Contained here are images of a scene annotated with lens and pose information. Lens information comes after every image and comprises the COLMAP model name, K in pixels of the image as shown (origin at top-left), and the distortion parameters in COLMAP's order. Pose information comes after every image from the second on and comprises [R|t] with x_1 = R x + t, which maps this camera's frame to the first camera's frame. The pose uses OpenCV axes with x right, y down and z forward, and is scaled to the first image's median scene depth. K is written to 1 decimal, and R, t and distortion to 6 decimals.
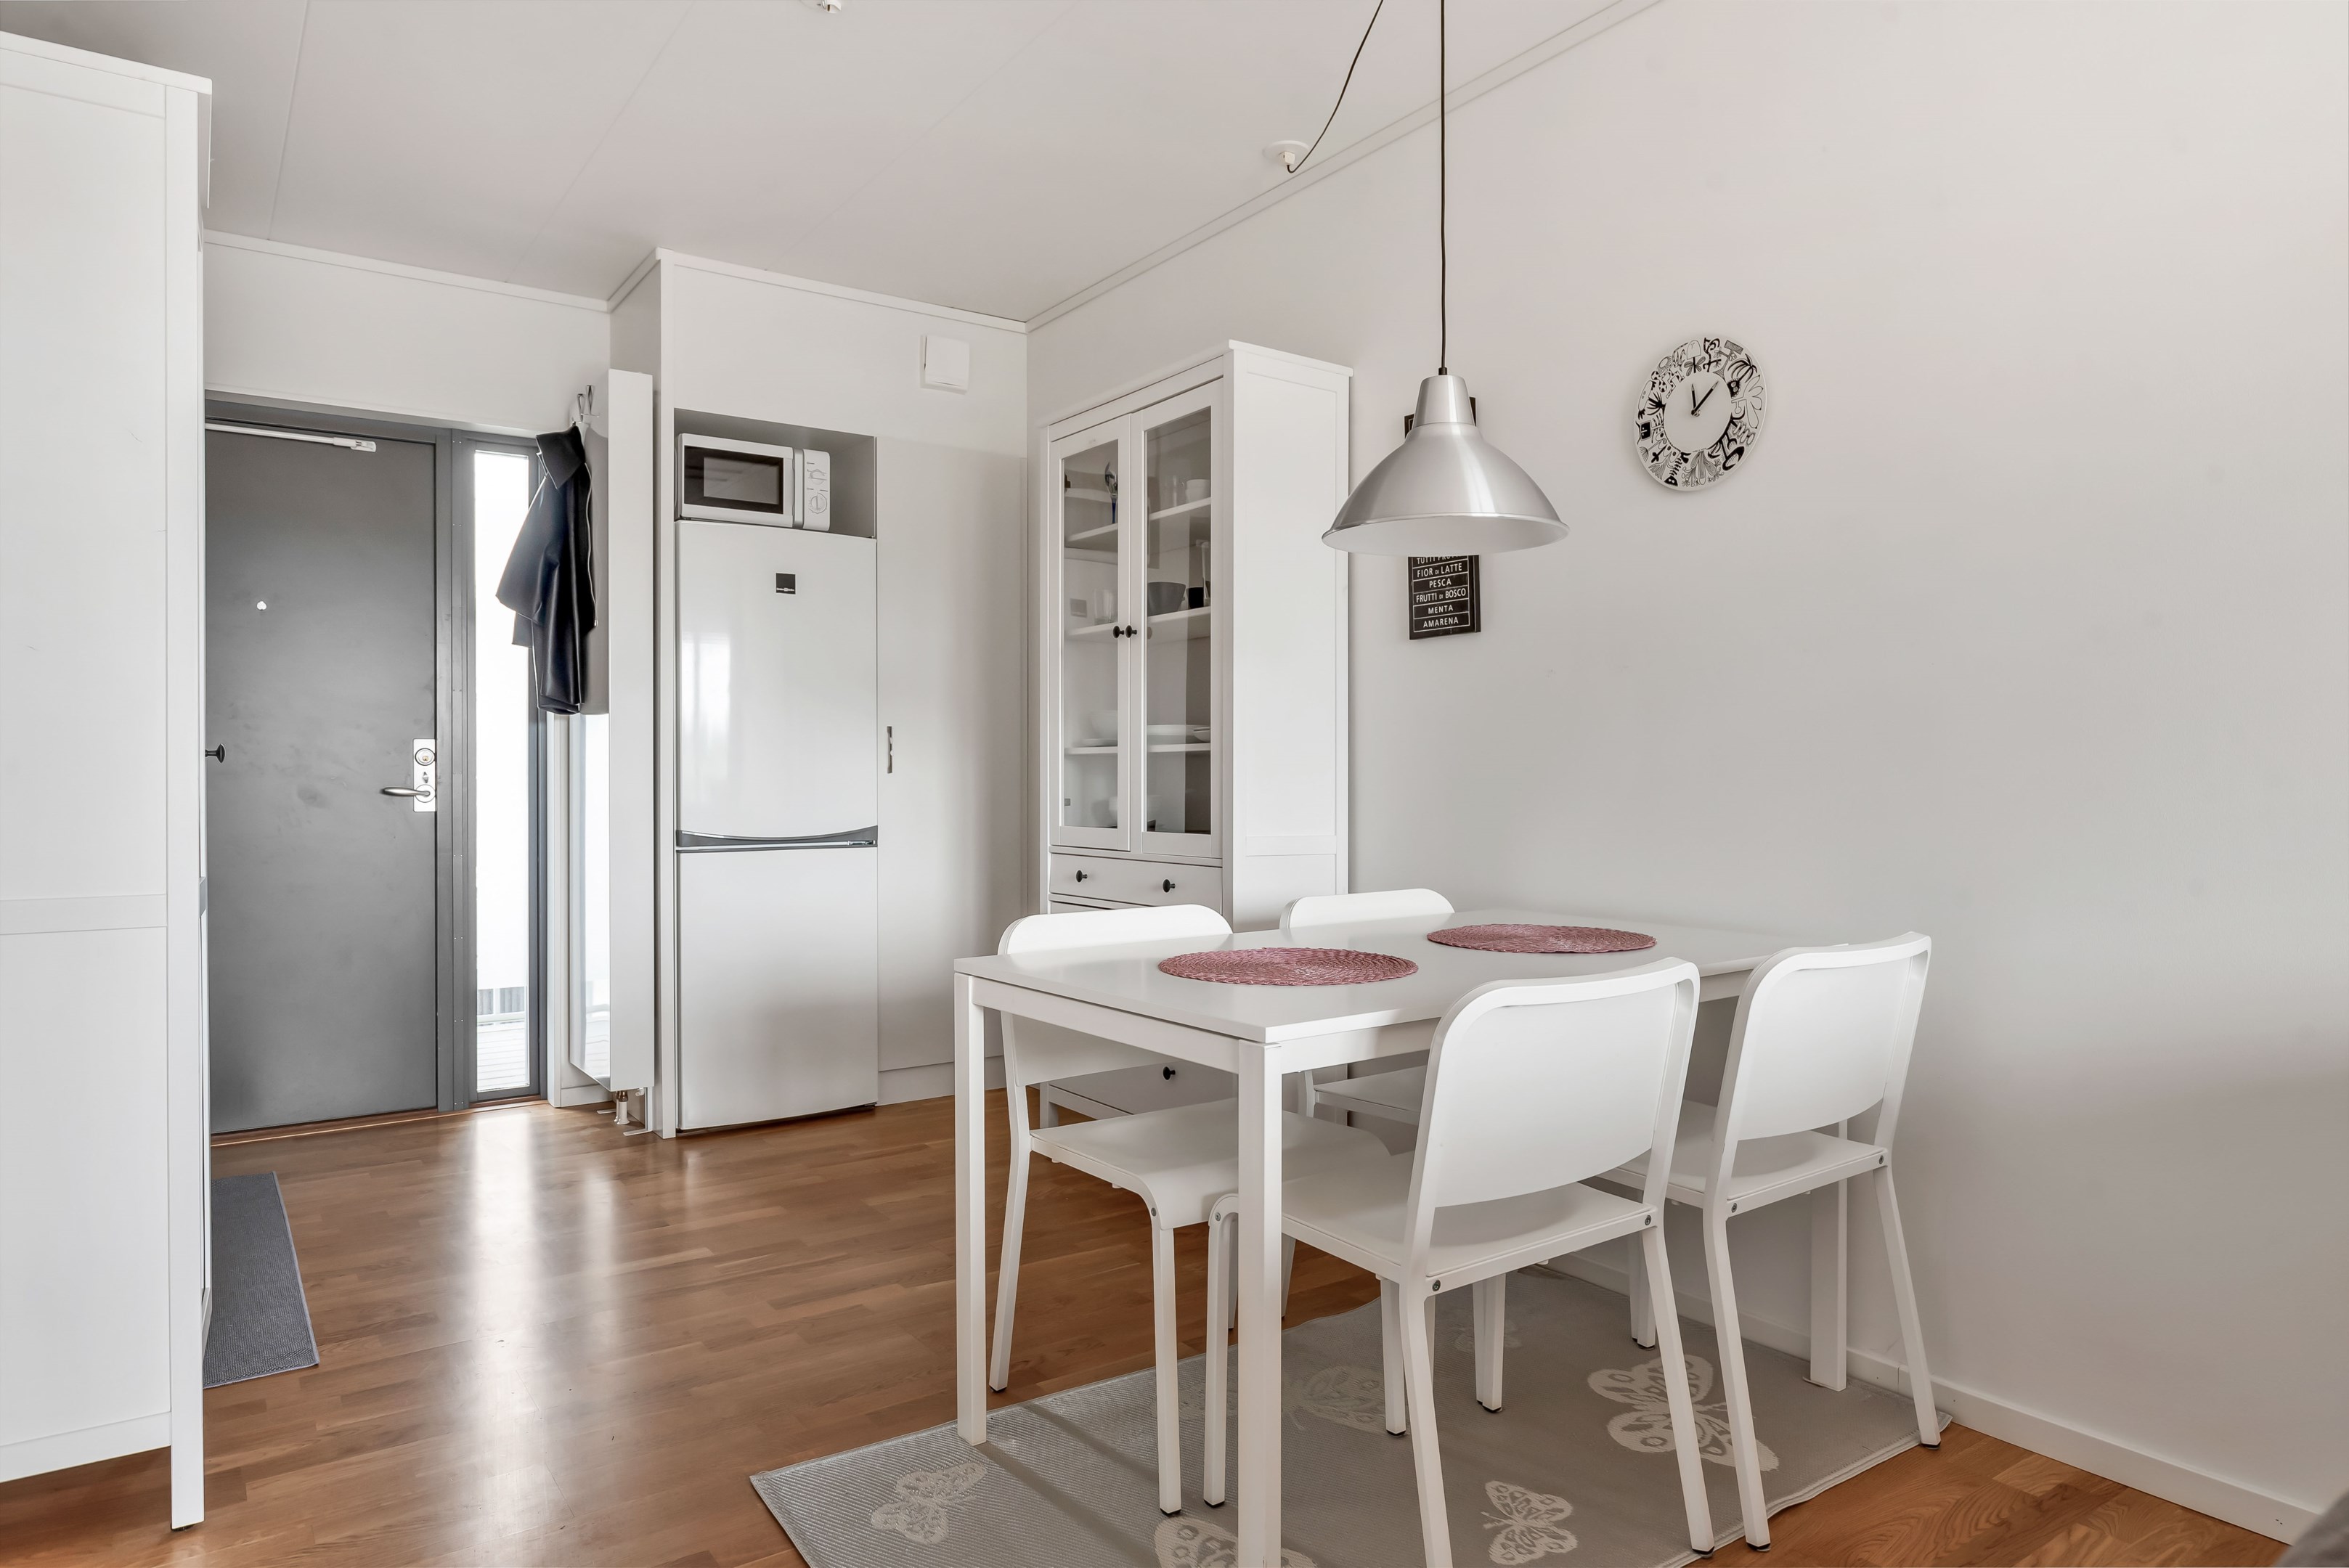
lens RADIAL K [[1410.9, 0, 1174.5], [0, 1410.9, 784.0], [0, 0, 1]] dist [-0.001125, -0.000449]
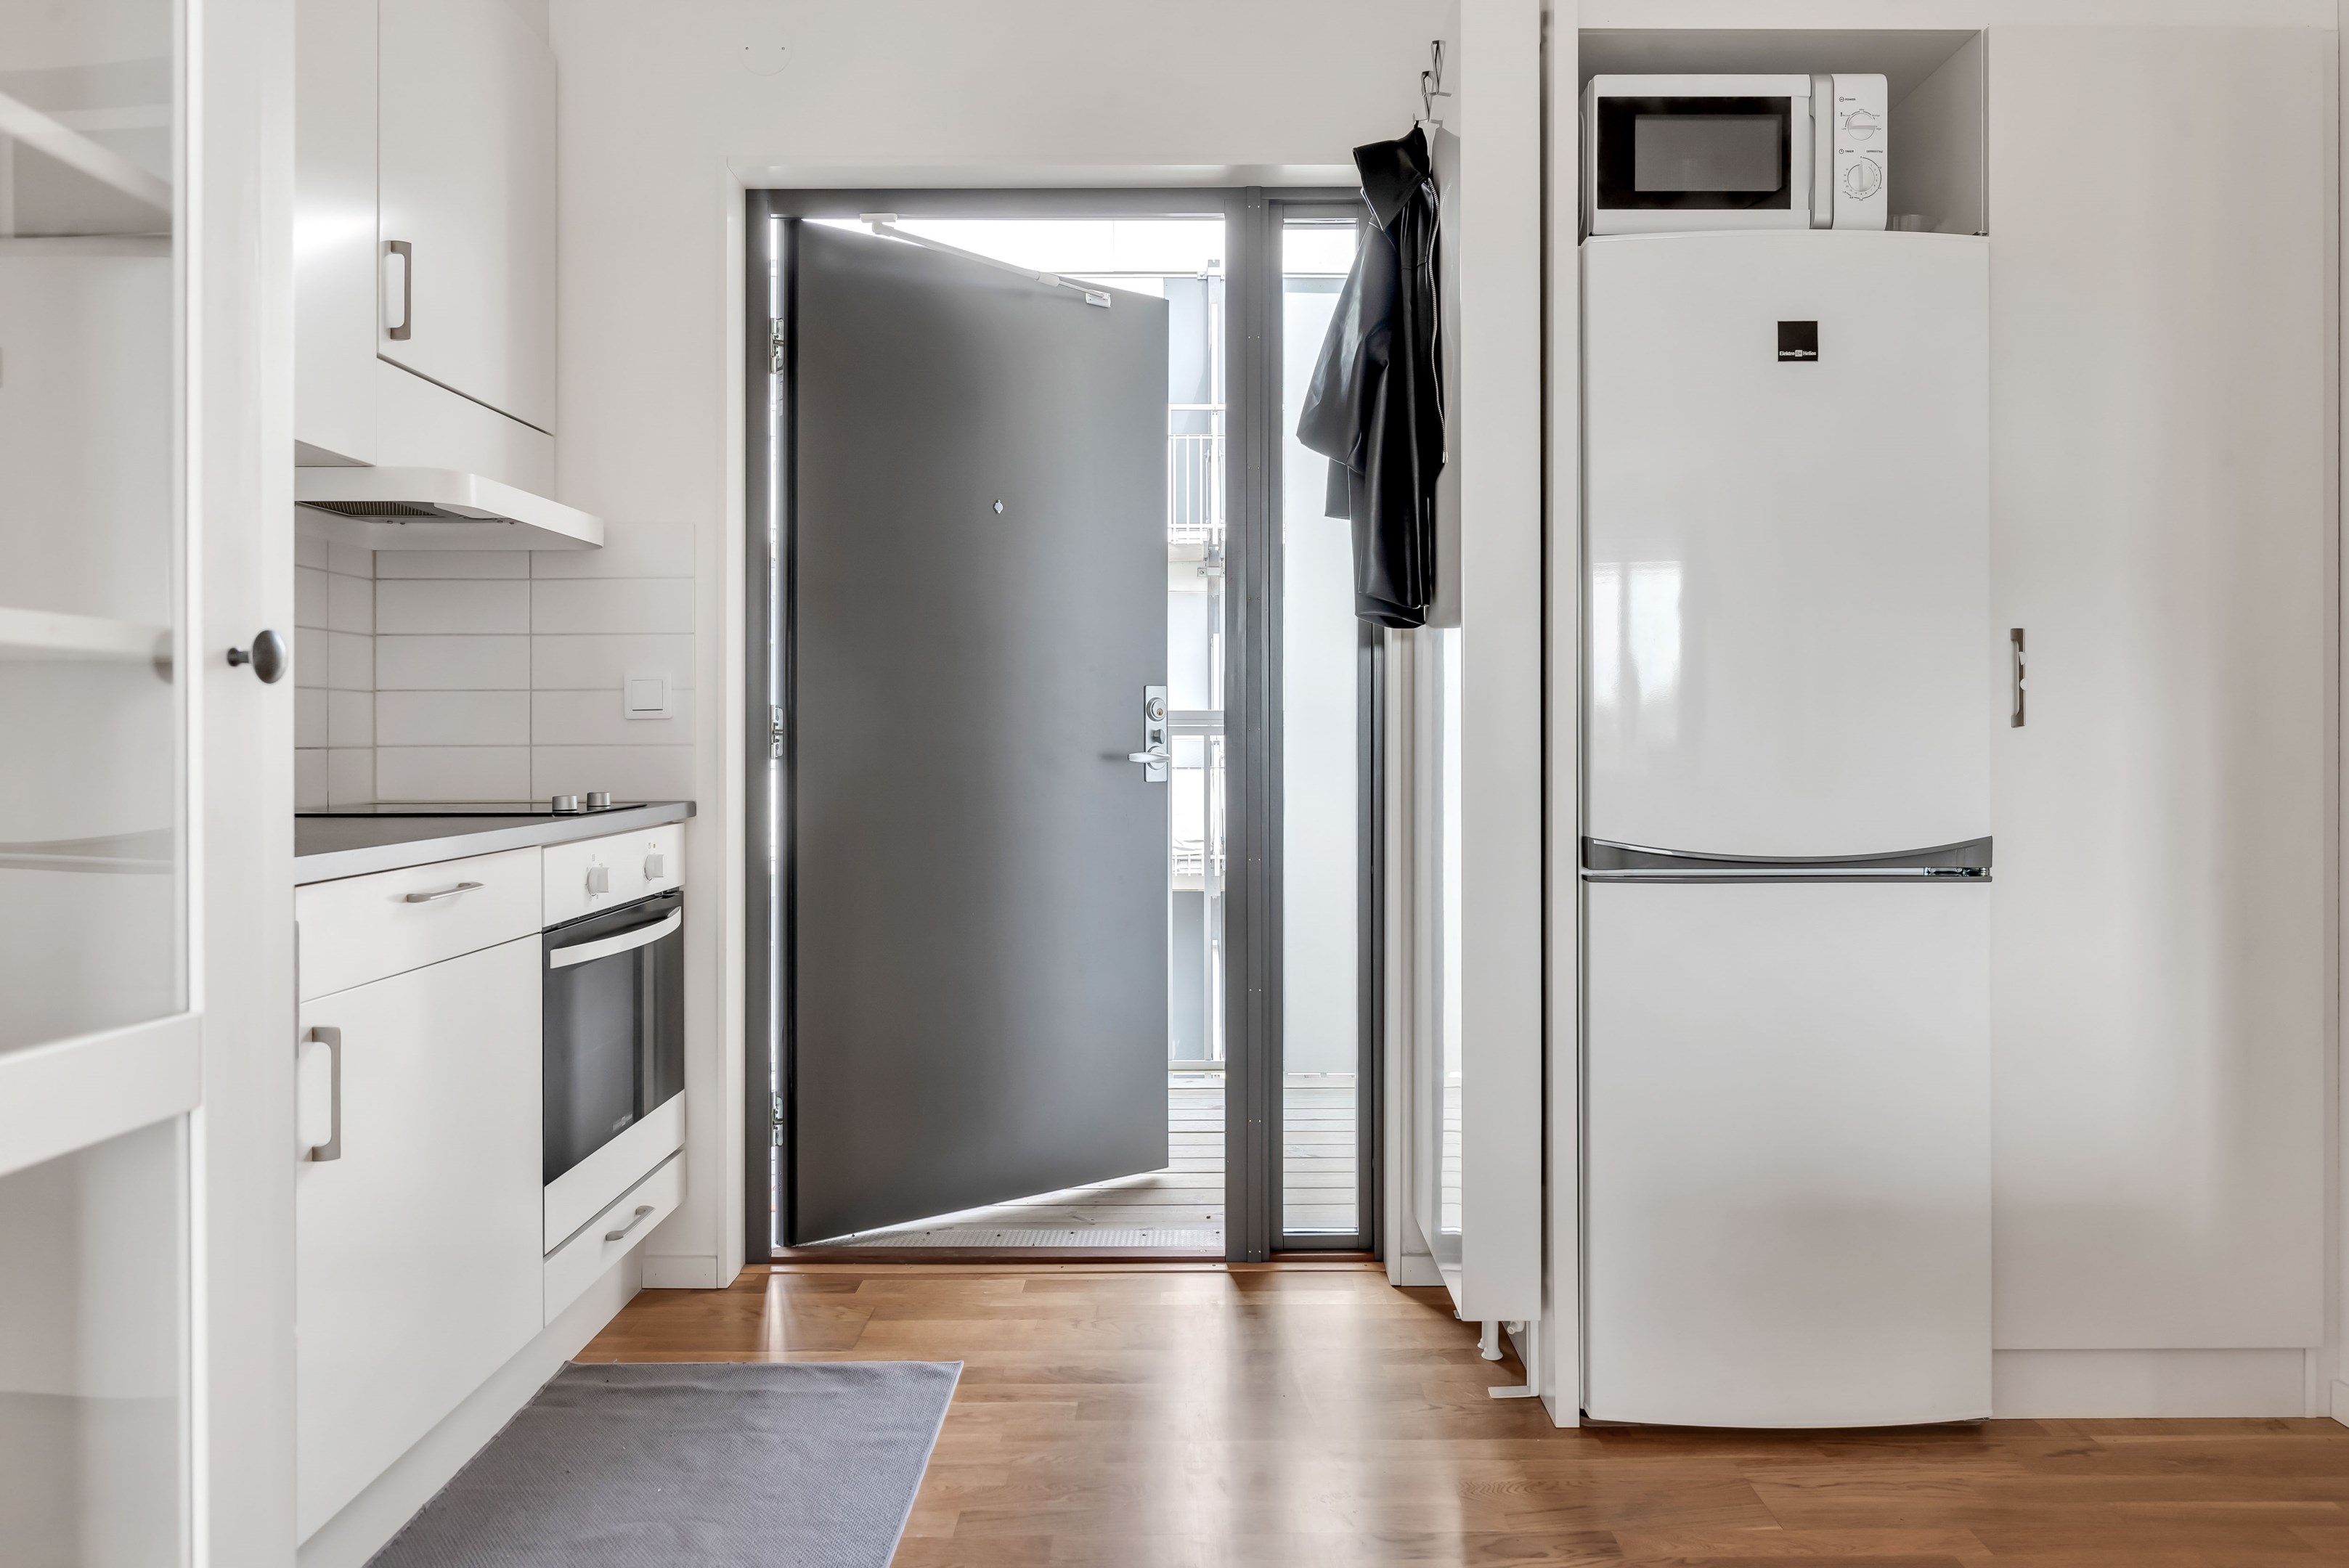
lens RADIAL K [[1538.2, 0, 1211.3], [0, 1538.2, 738.5], [0, 0, 1]] dist [-0.013346, -0.001517]
pose [[0.822632, 0.000089, -0.568574, -0.137651], [-0.003500, 0.999982, -0.004908, -0.000219], [0.568563, 0.006027, 0.822617, 0.438586]]
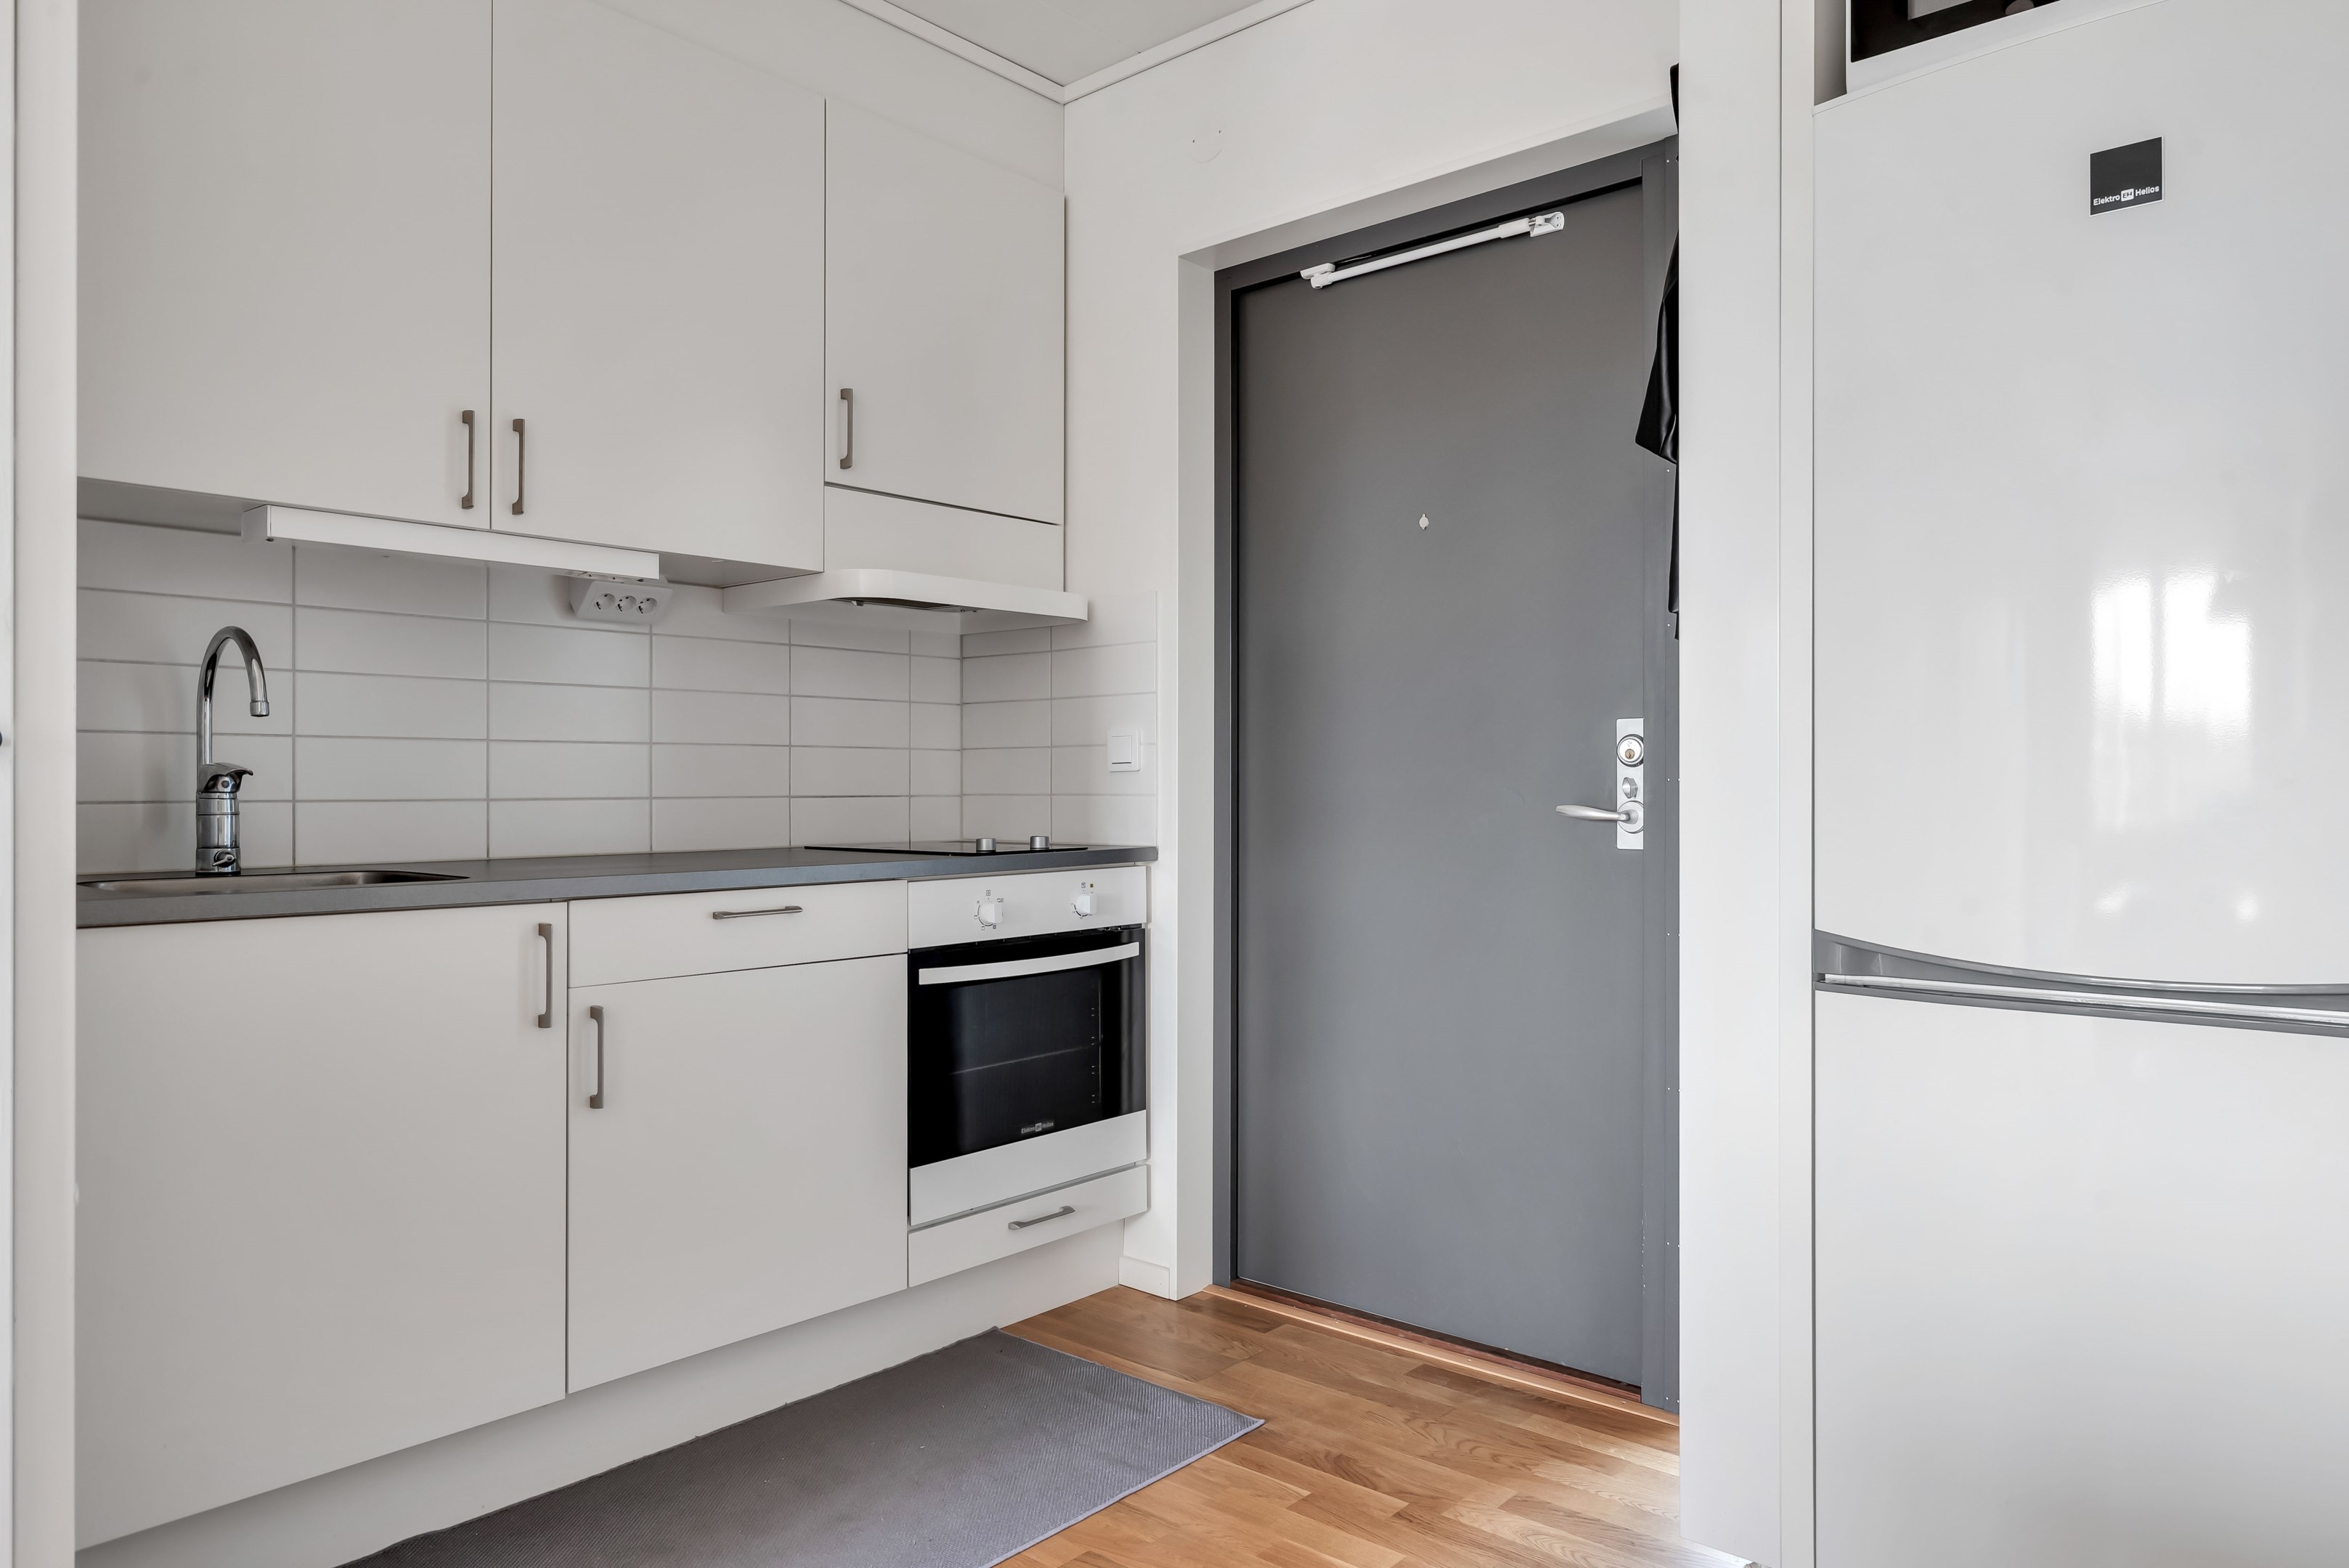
lens RADIAL K [[1523.3, 0, 1188.0], [0, 1523.3, 779.2], [0, 0, 1]] dist [-0.001704, 0.000599]
pose [[0.244043, -0.003359, -0.969758, 0.004098], [-0.005730, 0.999972, -0.004905, -0.003850], [0.969747, 0.006754, 0.244017, 0.703738]]
